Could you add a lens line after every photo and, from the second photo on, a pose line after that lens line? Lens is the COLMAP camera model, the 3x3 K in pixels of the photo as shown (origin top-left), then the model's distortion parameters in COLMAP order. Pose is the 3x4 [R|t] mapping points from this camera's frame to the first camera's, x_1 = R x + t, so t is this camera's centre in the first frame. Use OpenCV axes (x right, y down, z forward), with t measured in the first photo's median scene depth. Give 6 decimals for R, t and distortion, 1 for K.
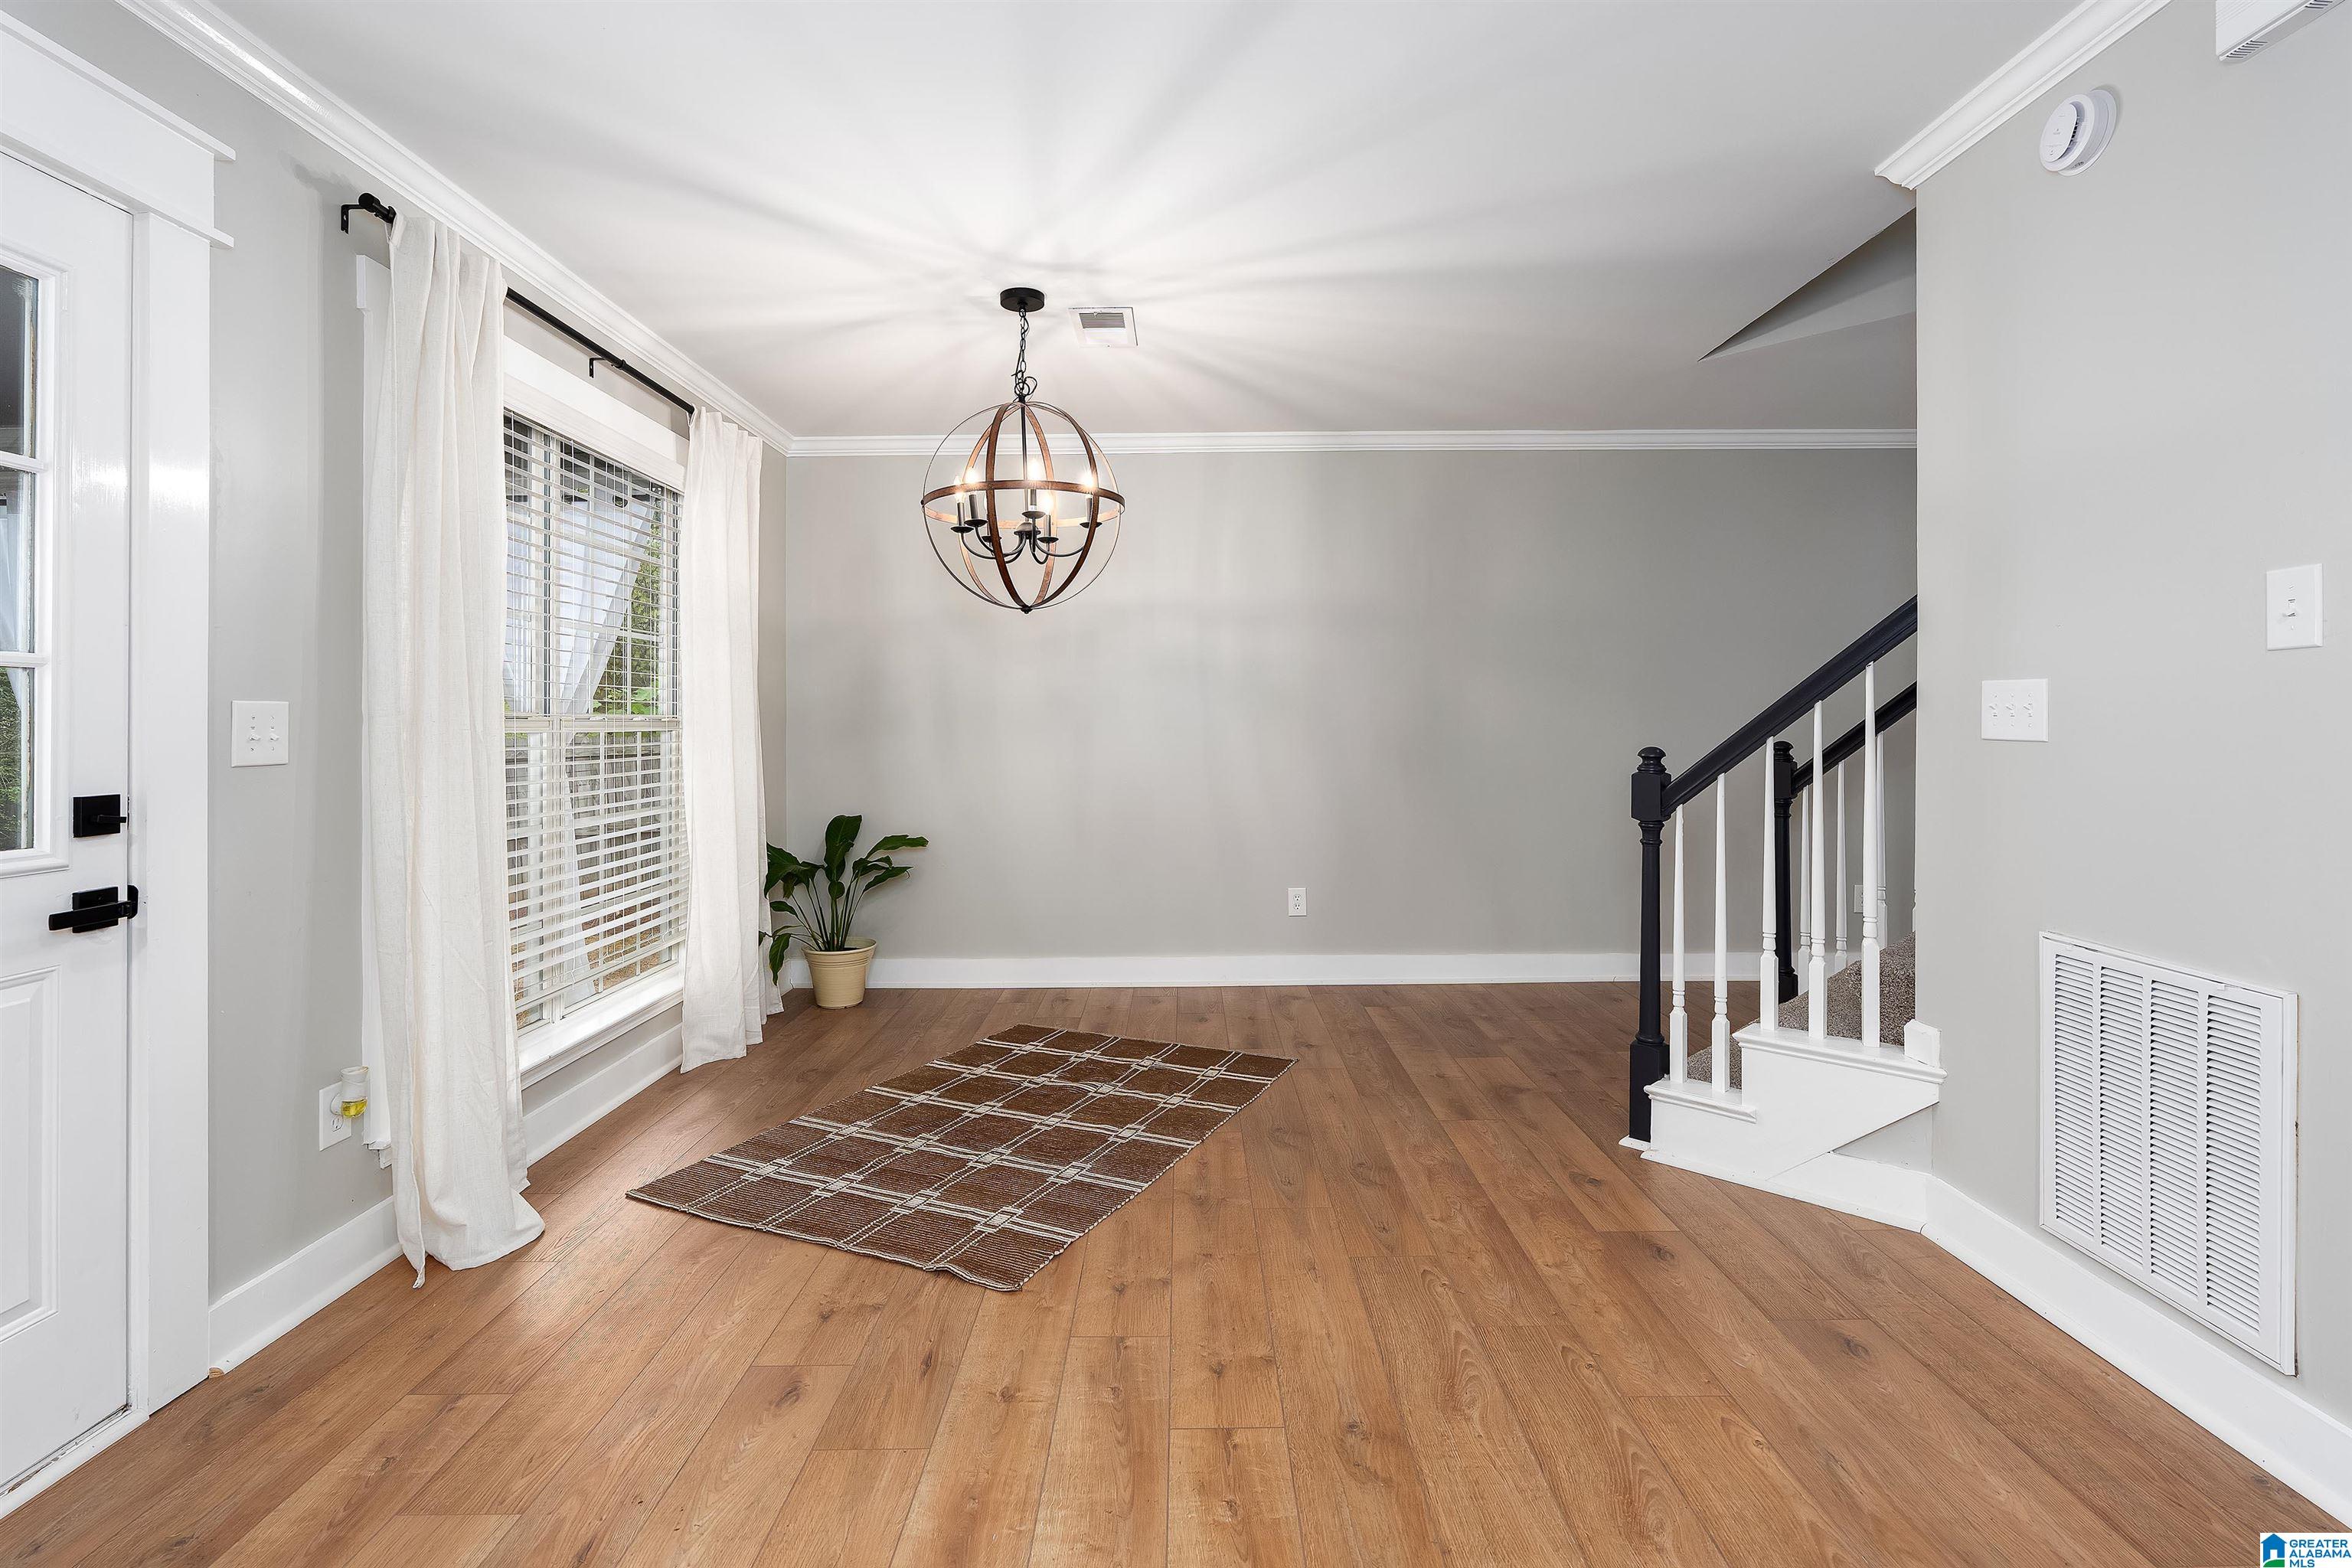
lens RADIAL K [[1106.6, 0, 1160.2], [0, 1106.6, 728.6], [0, 0, 1]] dist [-0.007189, 0.001416]
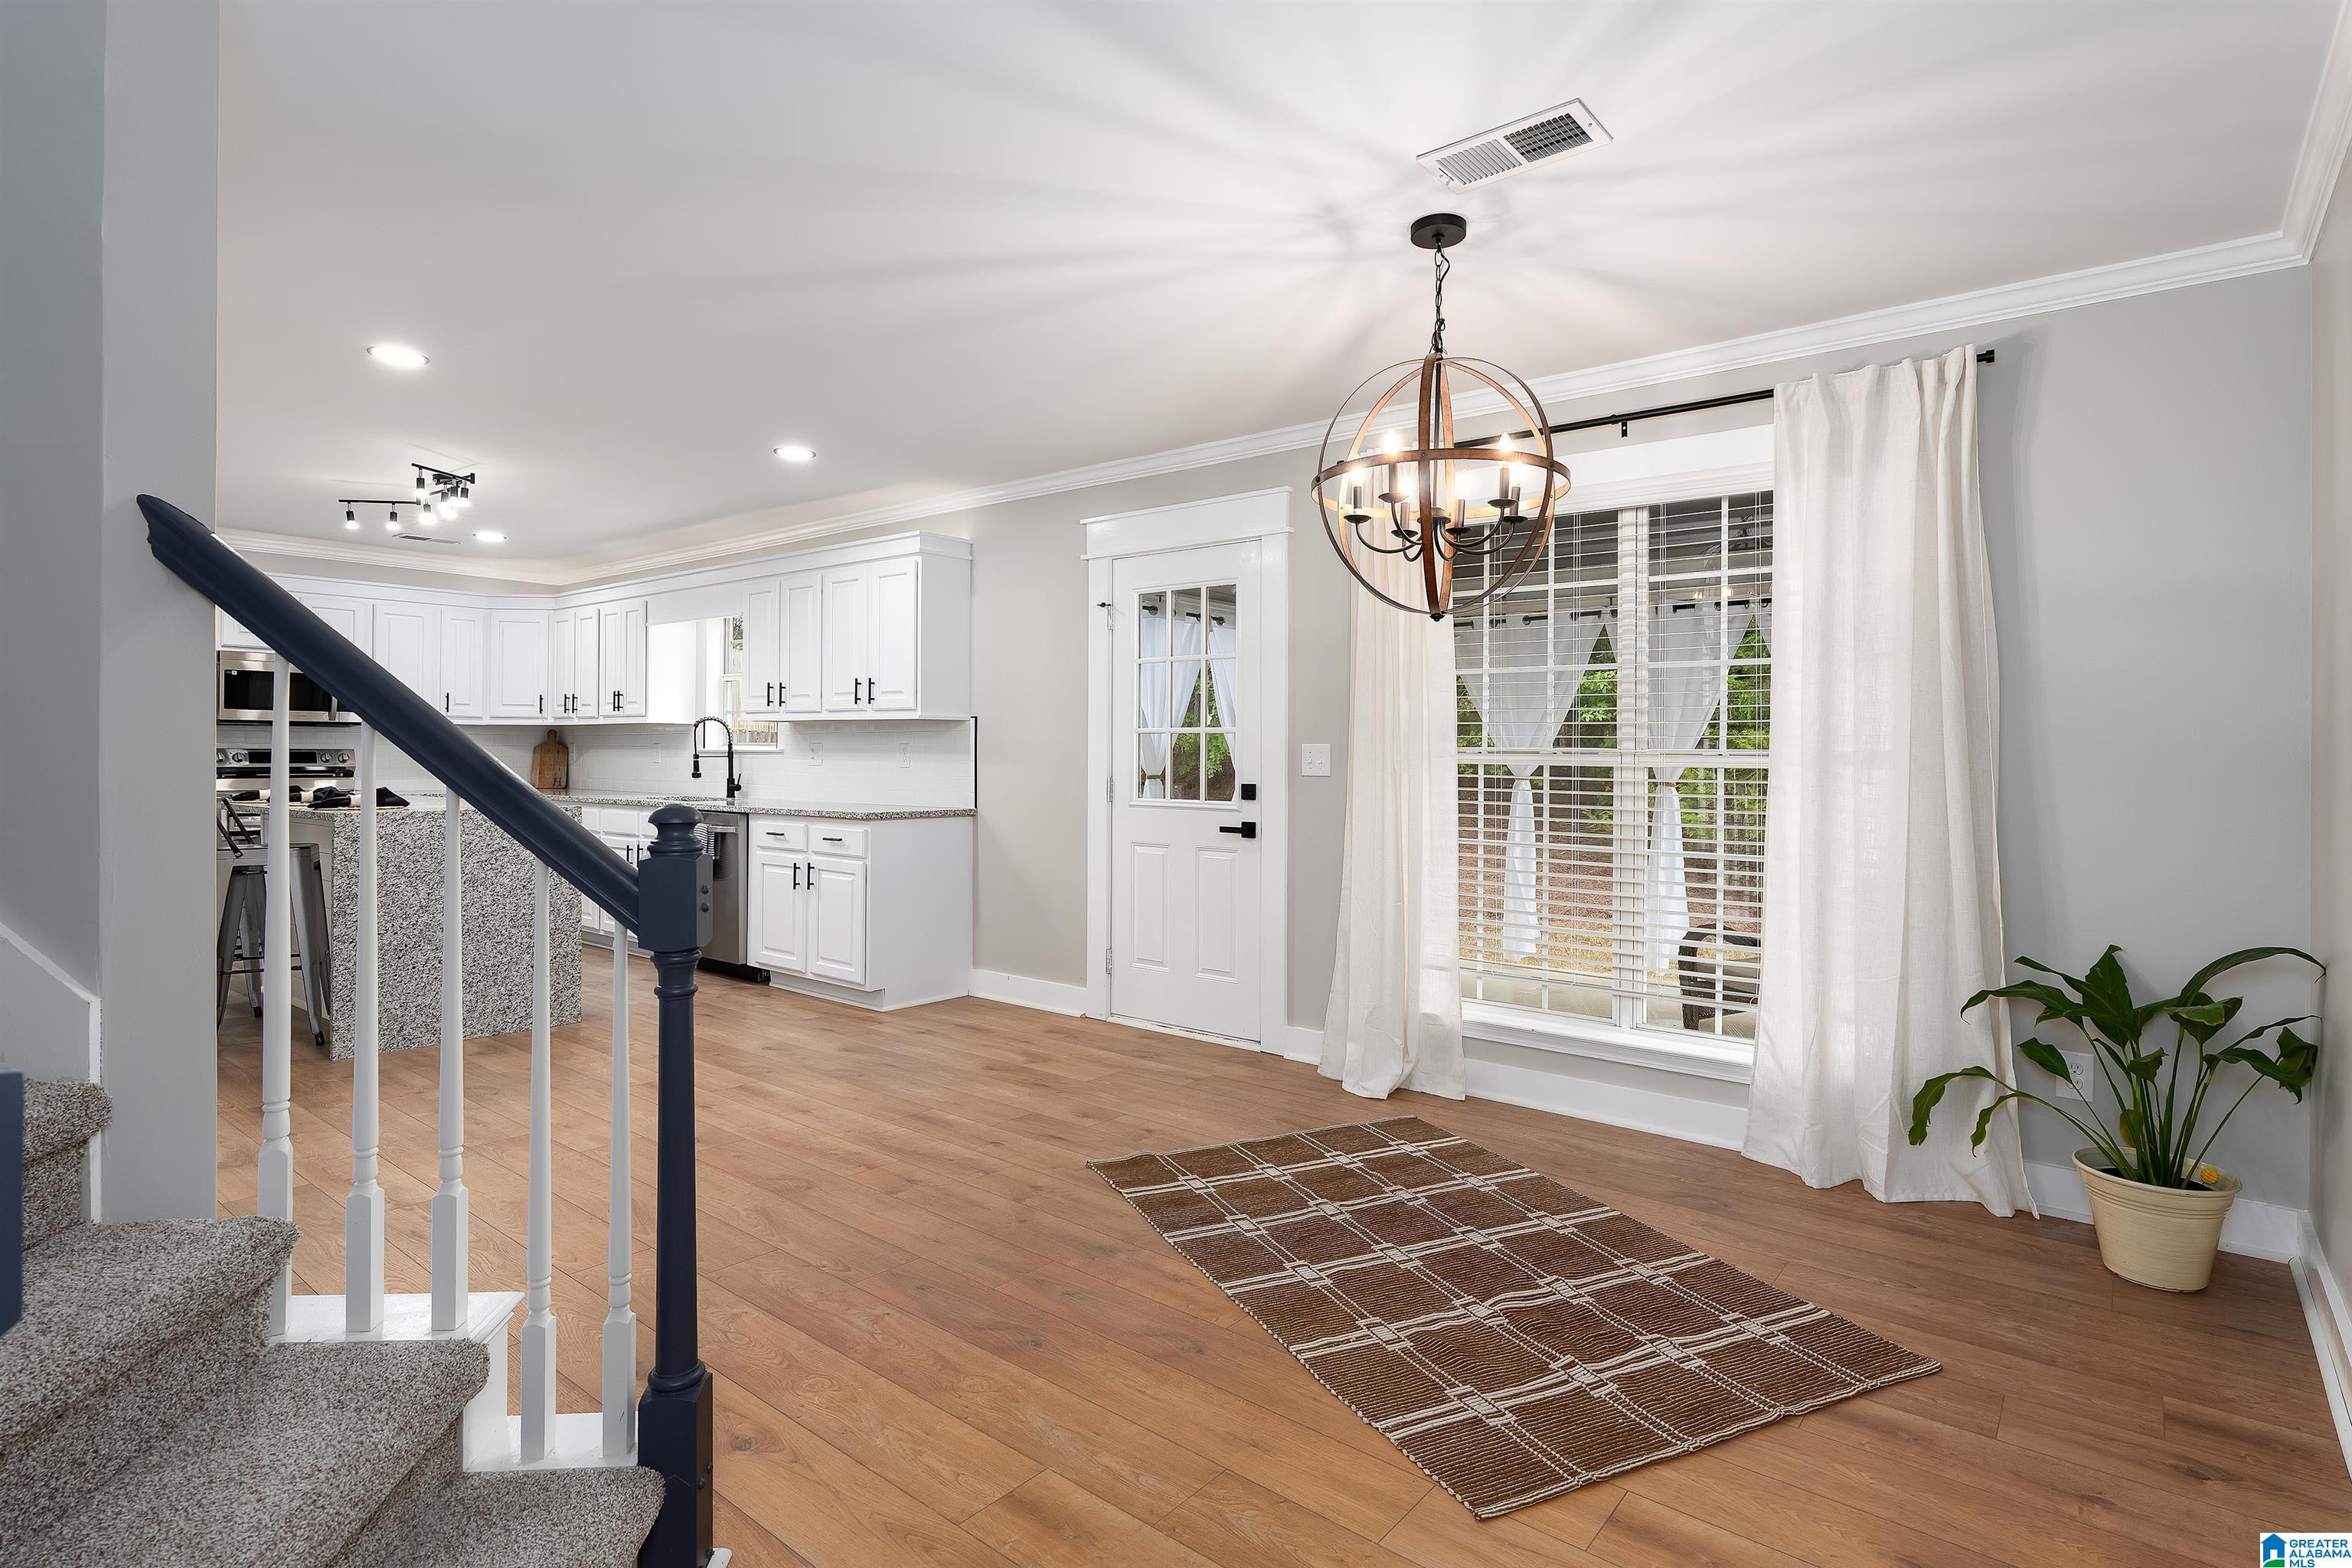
lens RADIAL K [[1175.7, 0, 1165.4], [0, 1175.7, 751.2], [0, 0, 1]] dist [0.003600, 0.001538]
pose [[-0.628875, -0.002813, -0.777502, 0.846163], [-0.008798, 0.999955, 0.003499, -0.014282], [0.777457, 0.009041, -0.628871, 1.767652]]
